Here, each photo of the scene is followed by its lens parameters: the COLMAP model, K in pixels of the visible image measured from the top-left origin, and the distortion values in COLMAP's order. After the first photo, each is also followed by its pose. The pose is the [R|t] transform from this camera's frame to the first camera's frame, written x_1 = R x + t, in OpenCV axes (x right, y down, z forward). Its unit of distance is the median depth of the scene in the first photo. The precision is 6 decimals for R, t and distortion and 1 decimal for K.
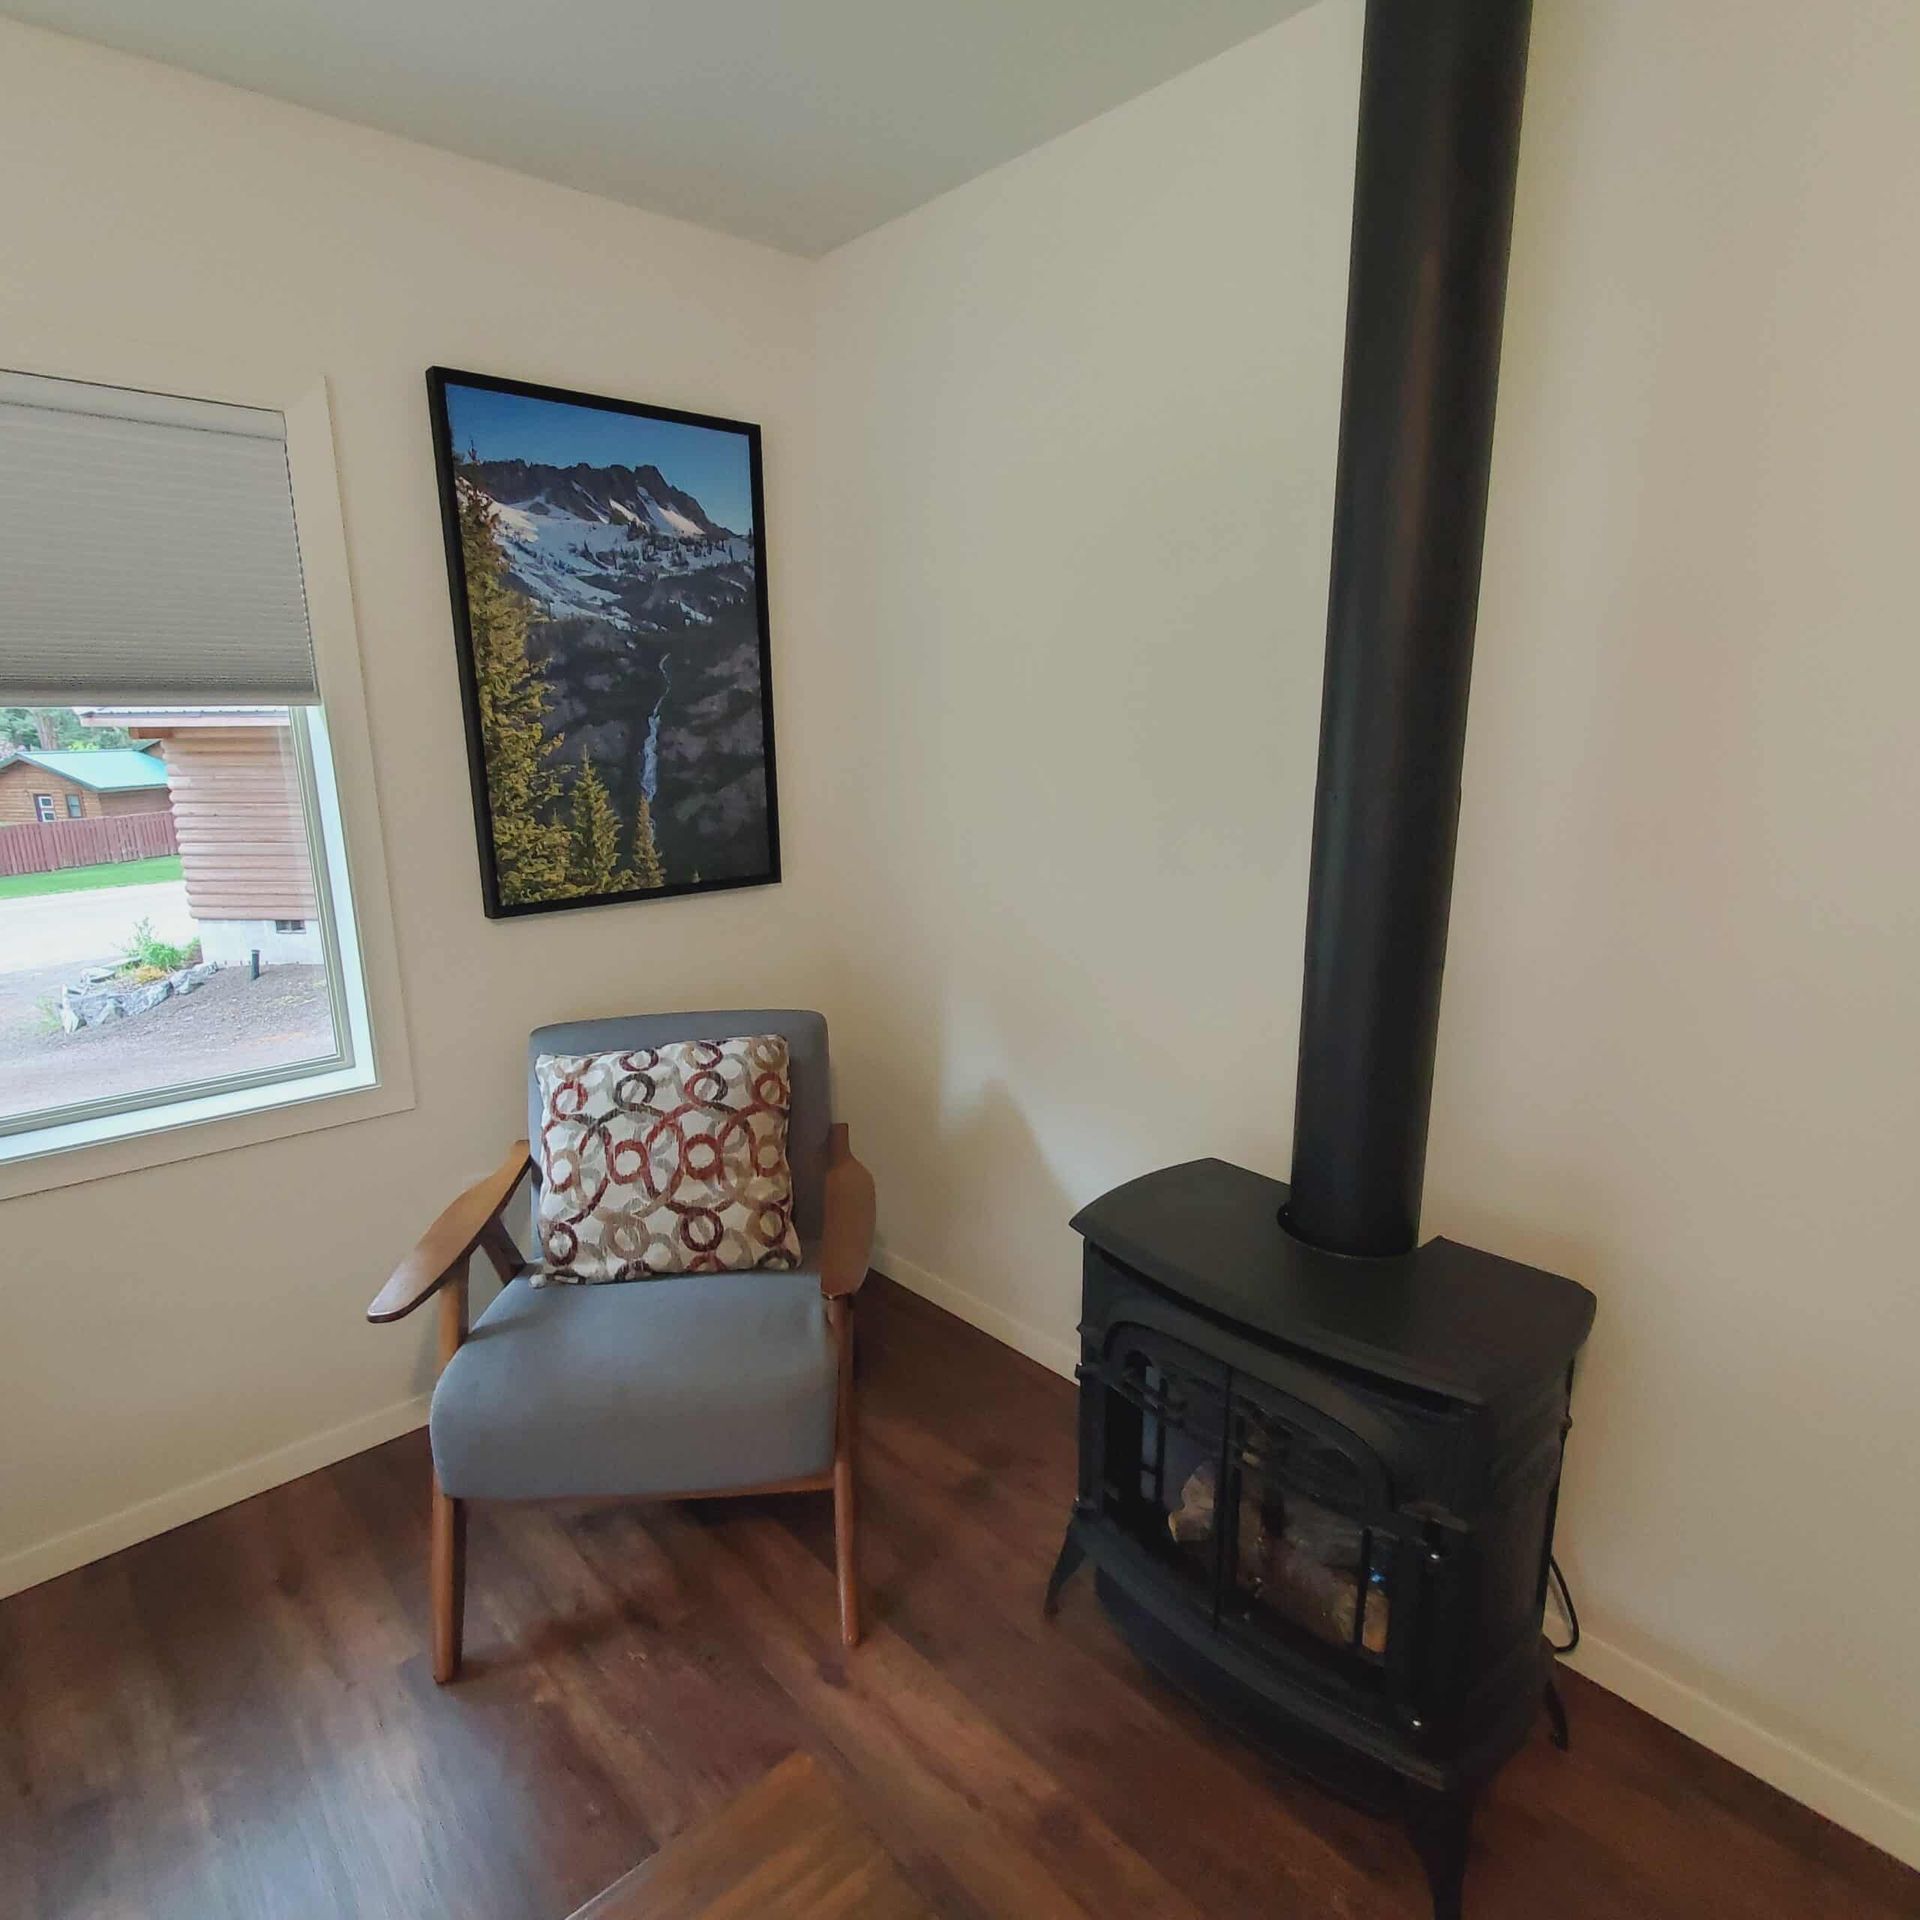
lens RADIAL K [[1122.2, 0, 949.0], [0, 1122.2, 978.6], [0, 0, 1]] dist [0.001655, 0.001927]
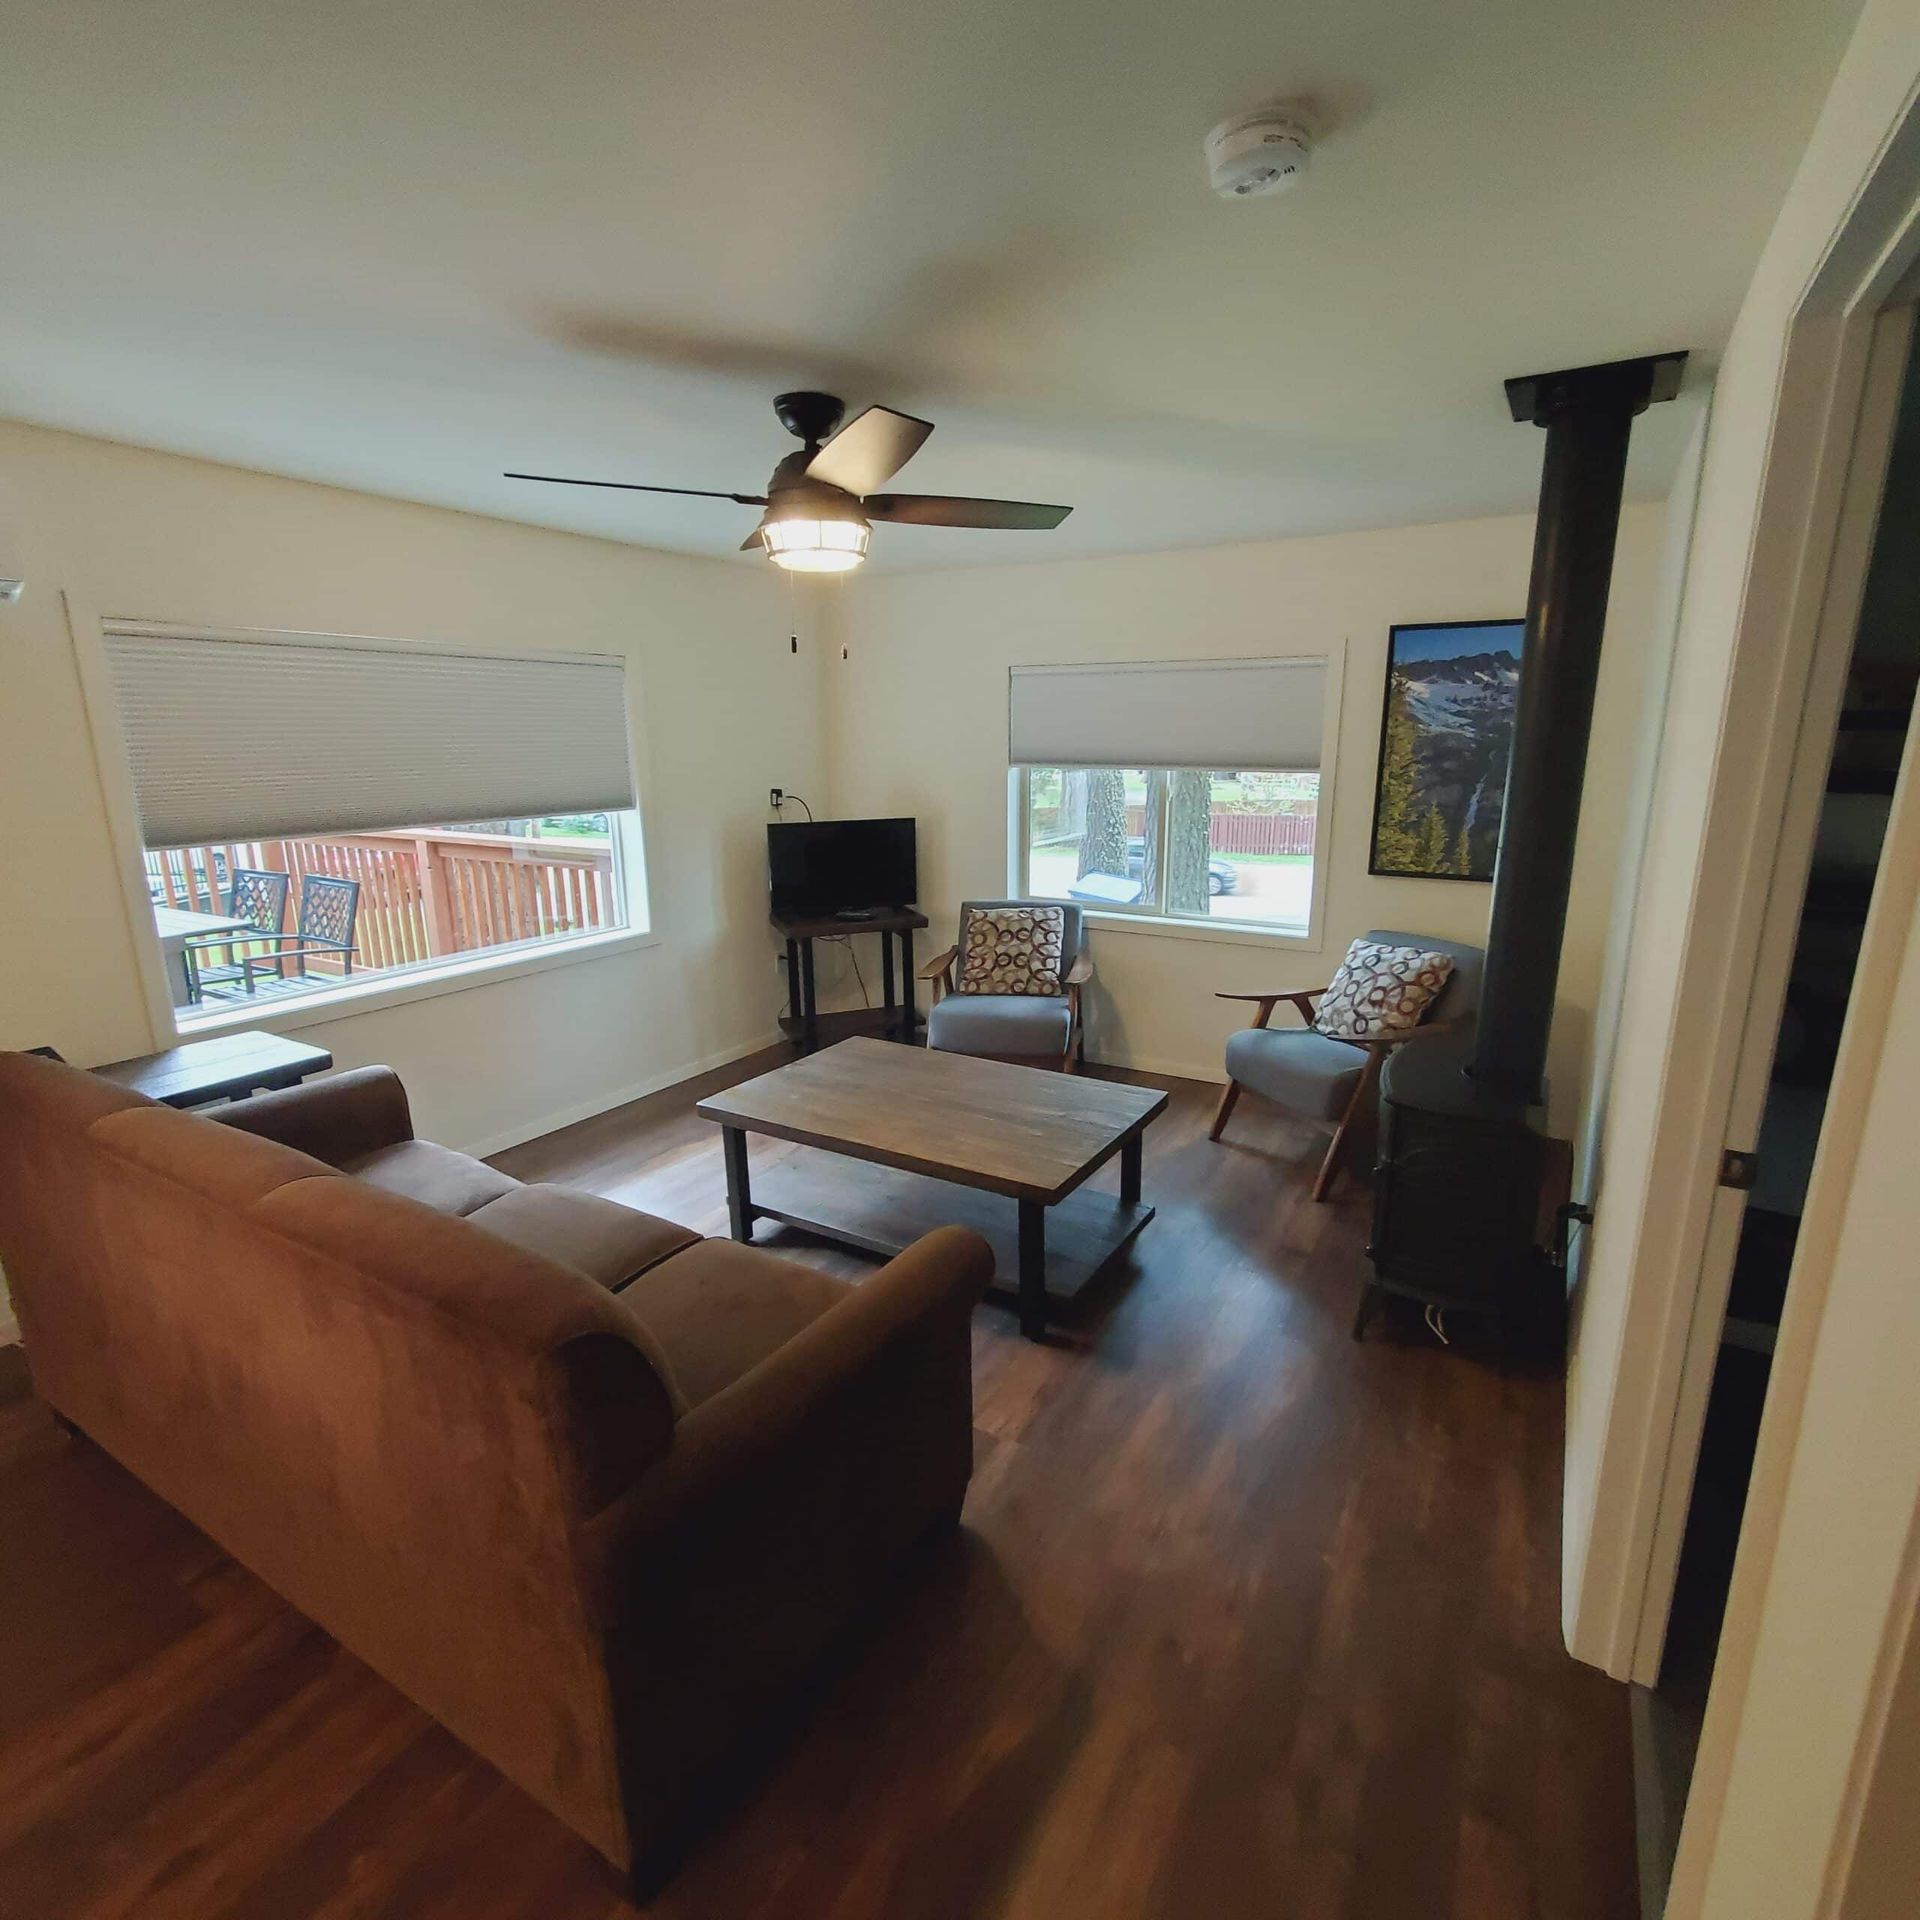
lens RADIAL K [[992.2, 0, 976.0], [0, 992.2, 963.6], [0, 0, 1]] dist [-0.001680, 0.000304]
pose [[0.319921, 0.225448, -0.920230, 1.154164], [-0.217131, 0.962872, 0.160409, -0.031493], [0.922228, 0.148492, 0.356995, -0.340298]]
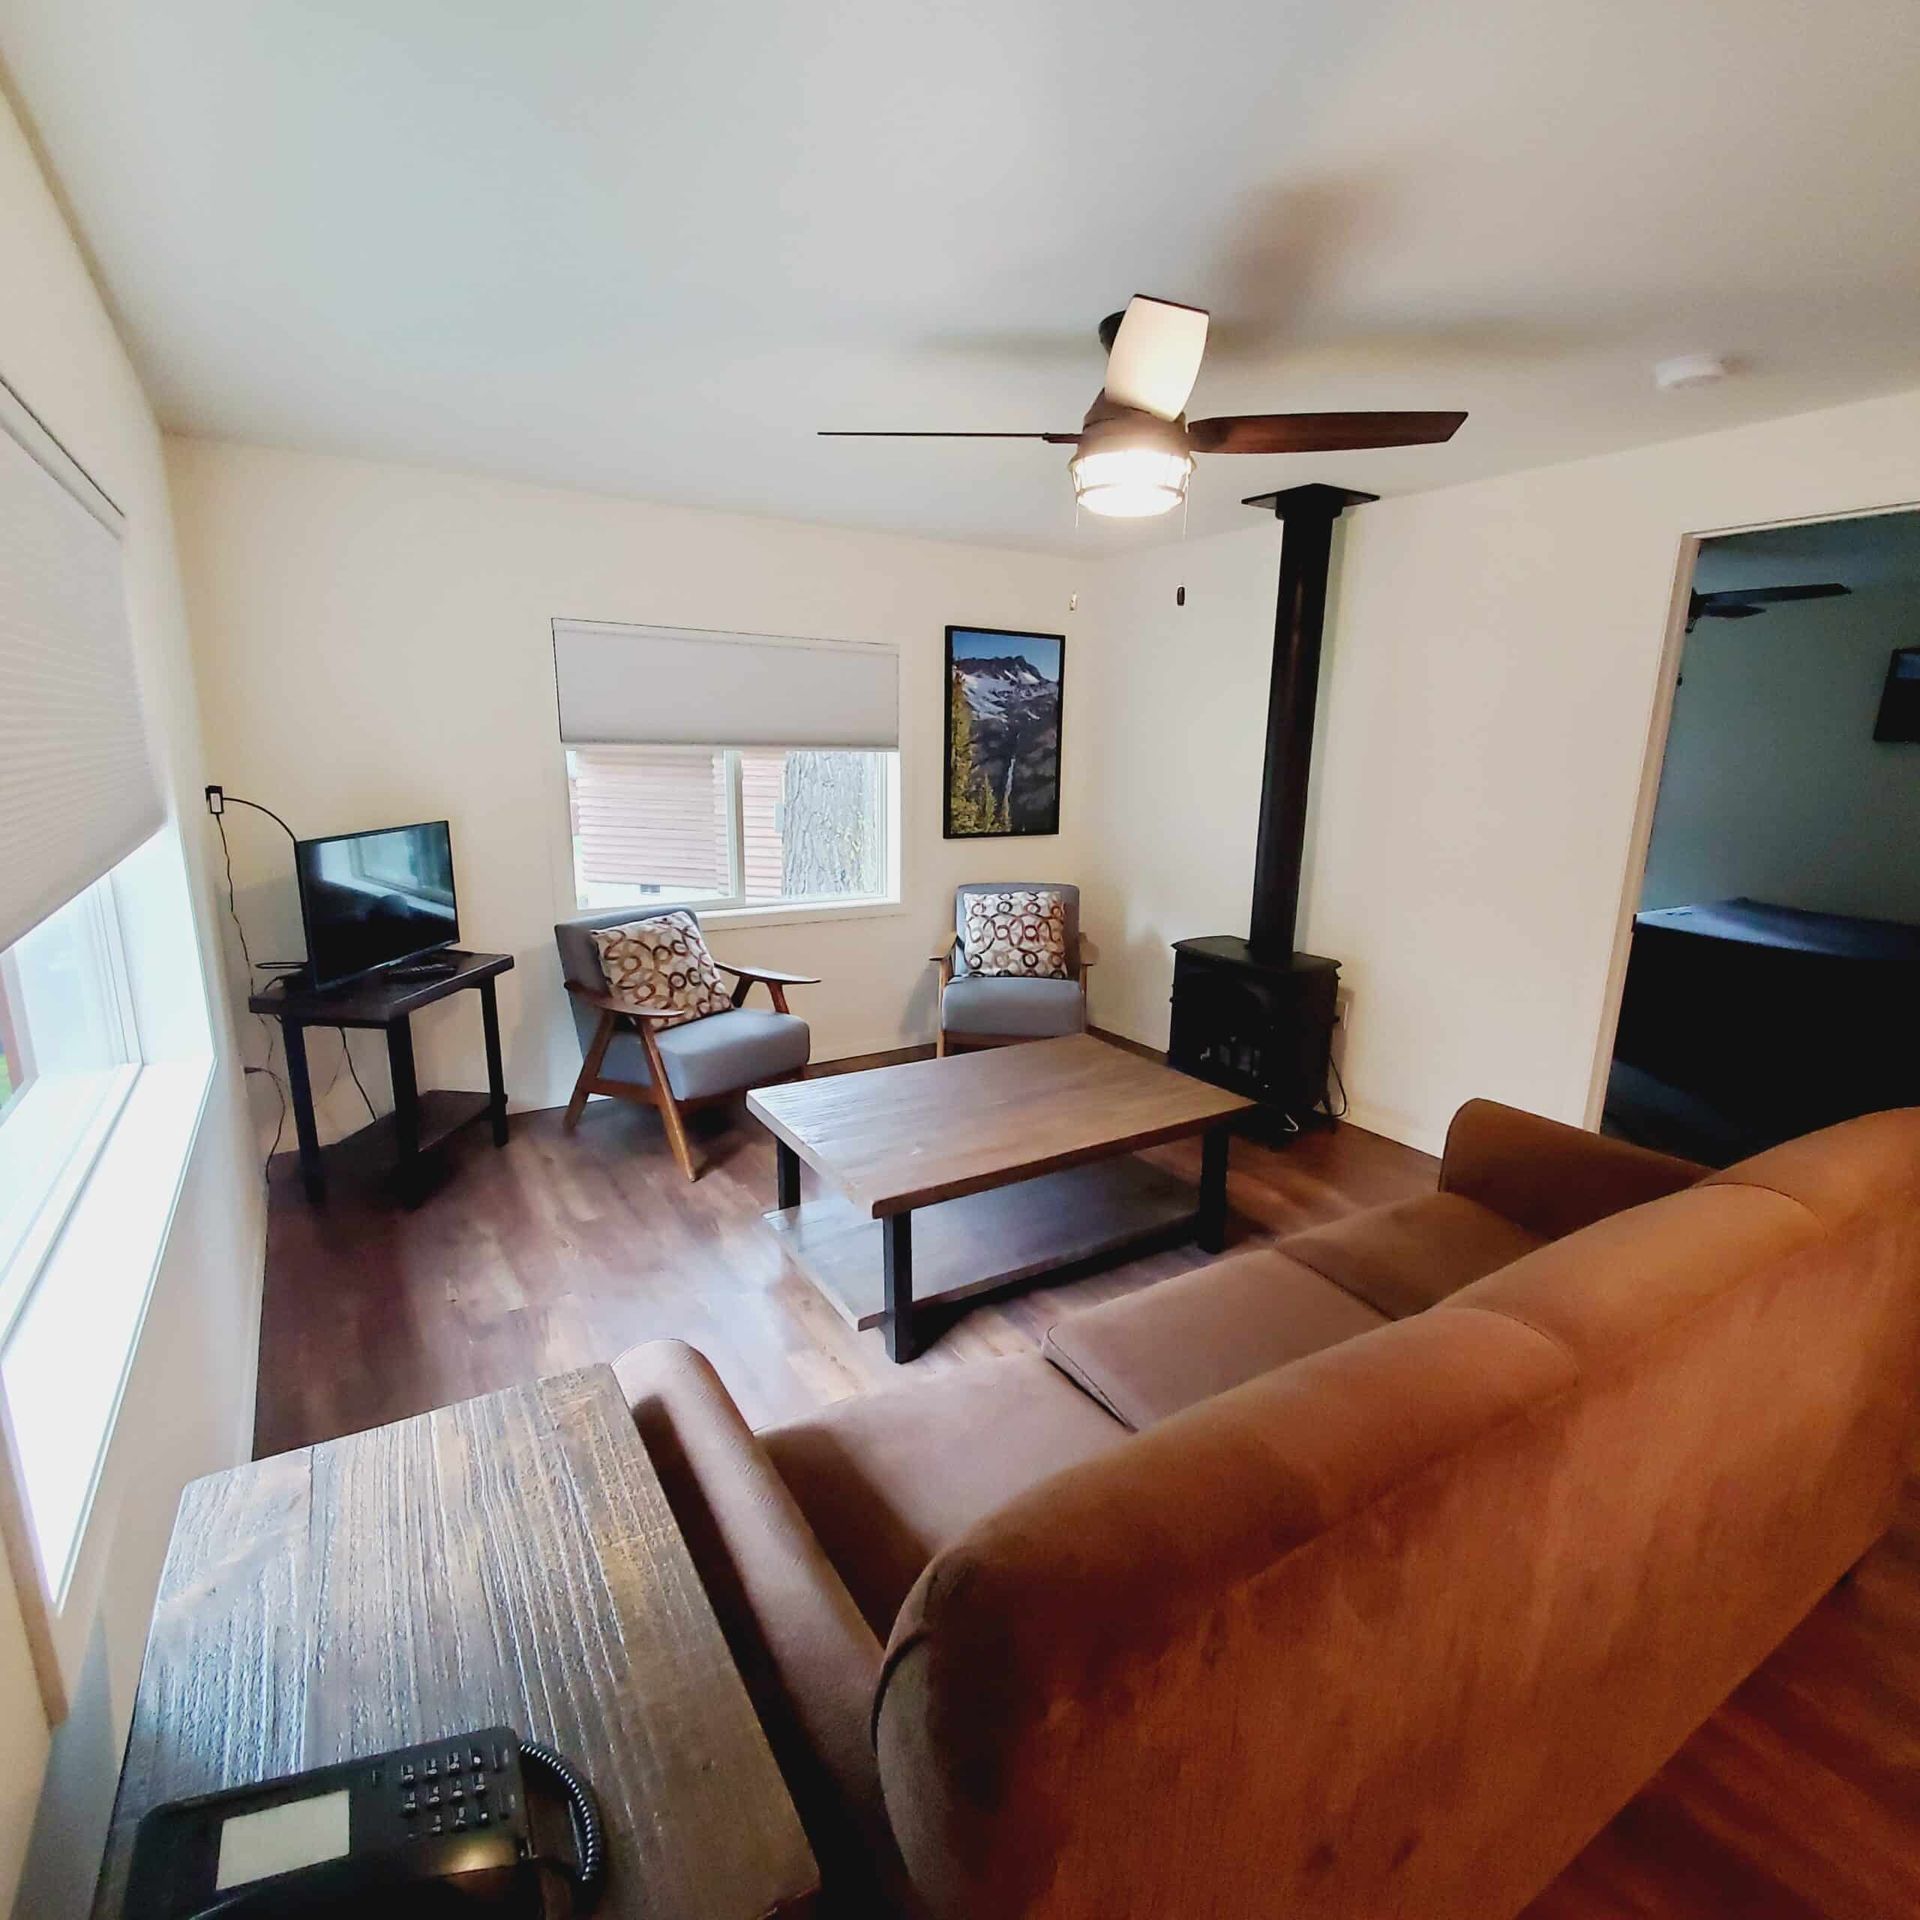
lens RADIAL K [[992.2, 0, 976.8], [0, 992.2, 953.2], [0, 0, 1]] dist [-0.001680, 0.000304]
pose [[0.986750, 0.064057, -0.149070, -0.001431], [-0.066656, 0.997698, -0.012498, 0.226280], [0.147926, 0.022269, 0.988748, -1.173194]]
